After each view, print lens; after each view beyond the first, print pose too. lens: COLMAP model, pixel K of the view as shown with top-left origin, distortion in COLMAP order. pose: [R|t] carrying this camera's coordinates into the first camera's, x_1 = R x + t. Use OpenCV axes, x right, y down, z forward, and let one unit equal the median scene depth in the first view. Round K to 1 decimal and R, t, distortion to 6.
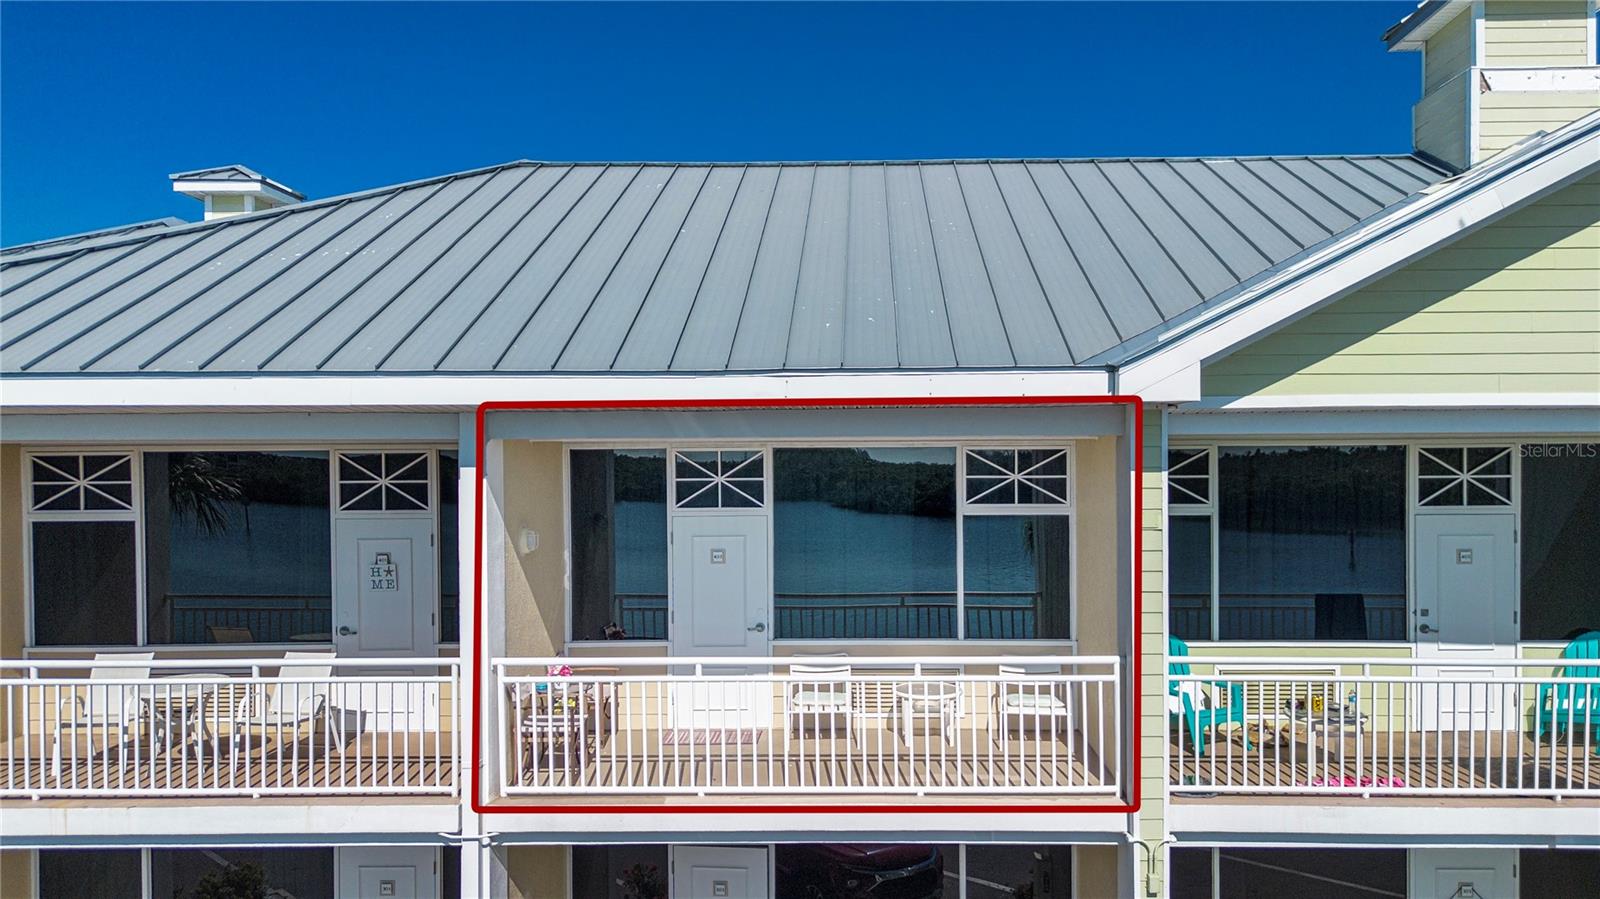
lens RADIAL K [[1146.2, 0, 794.8], [0, 1146.2, 390.9], [0, 0, 1]] dist [0.008200, 0.000559]
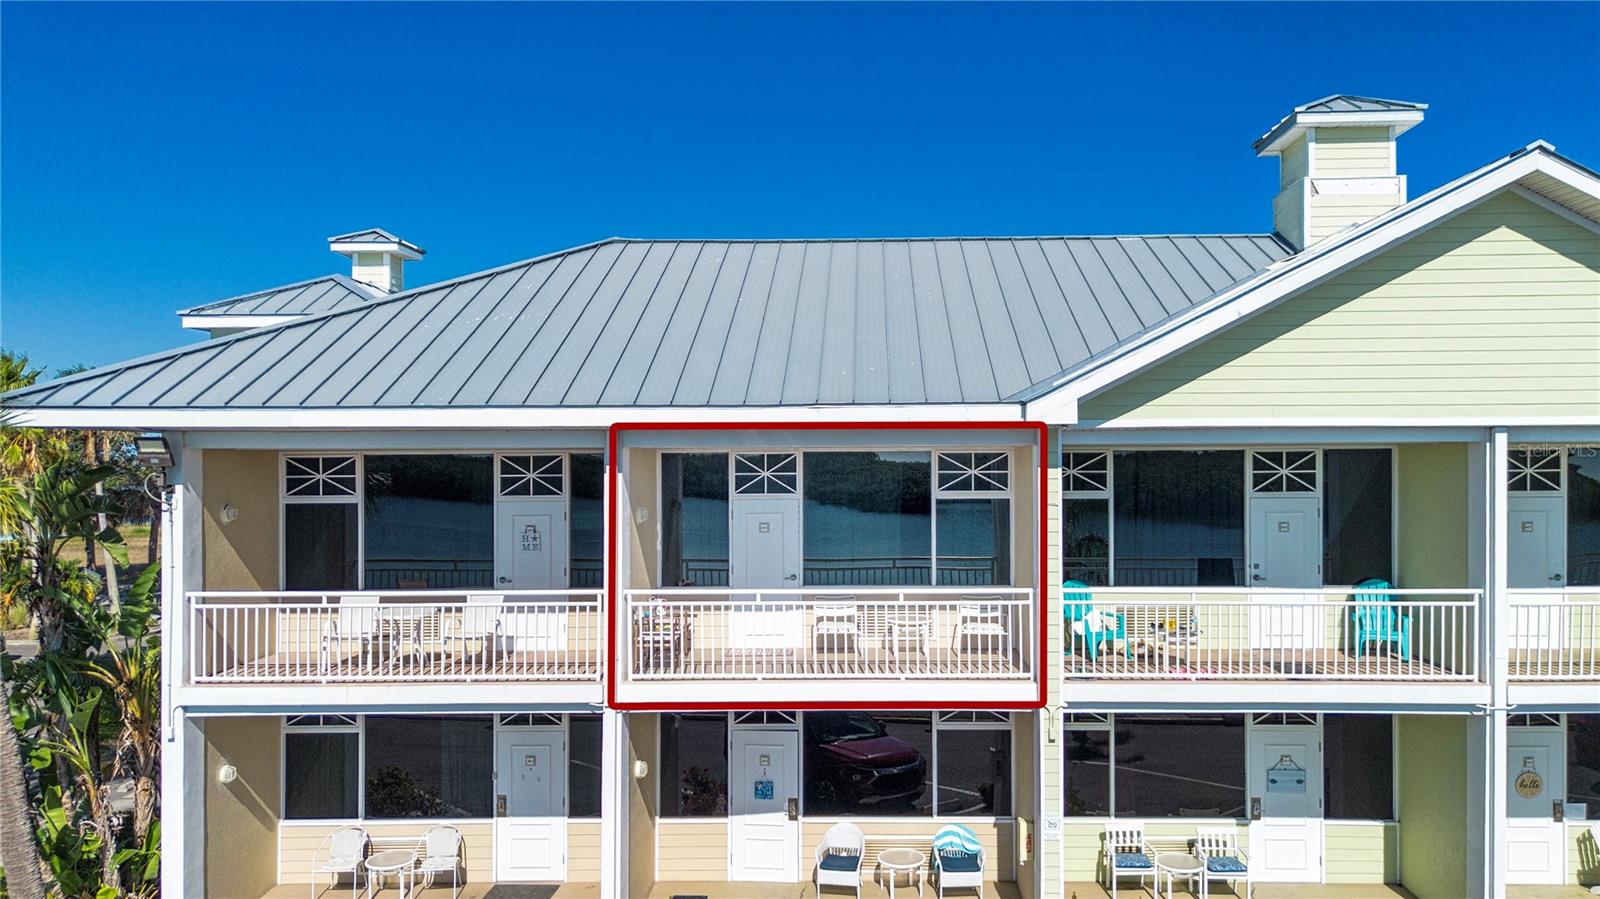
lens RADIAL K [[1174.8, 0, 827.7], [0, 1174.8, 450.9], [0, 0, 1]] dist [0.100351, -0.153163]
pose [[0.999591, 0.000005, 0.028604, -0.030735], [-0.001605, 0.998435, 0.055904, -0.034101], [-0.028559, -0.055927, 0.998026, -0.473744]]
